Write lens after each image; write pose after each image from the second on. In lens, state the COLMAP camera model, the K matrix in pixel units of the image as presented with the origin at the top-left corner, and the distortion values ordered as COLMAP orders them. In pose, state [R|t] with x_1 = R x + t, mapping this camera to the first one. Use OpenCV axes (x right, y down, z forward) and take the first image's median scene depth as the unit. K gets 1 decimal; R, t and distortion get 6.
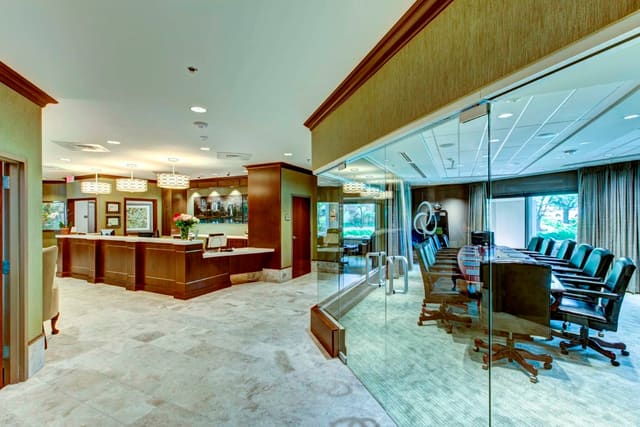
lens RADIAL K [[282.5, 0, 320.0], [0, 282.5, 213.5], [0, 0, 1]] dist [0.000119, -0.000147]
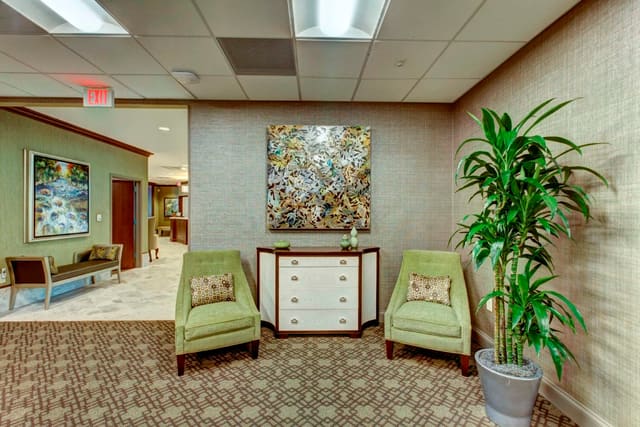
lens RADIAL K [[282.5, 0, 320.0], [0, 282.5, 213.5], [0, 0, 1]] dist [0.000119, -0.000147]
pose [[0.946786, 0.012610, -0.321618, 1.159035], [-0.008244, 0.999855, 0.014931, 0.051555], [0.321759, -0.011485, 0.946752, -0.790777]]
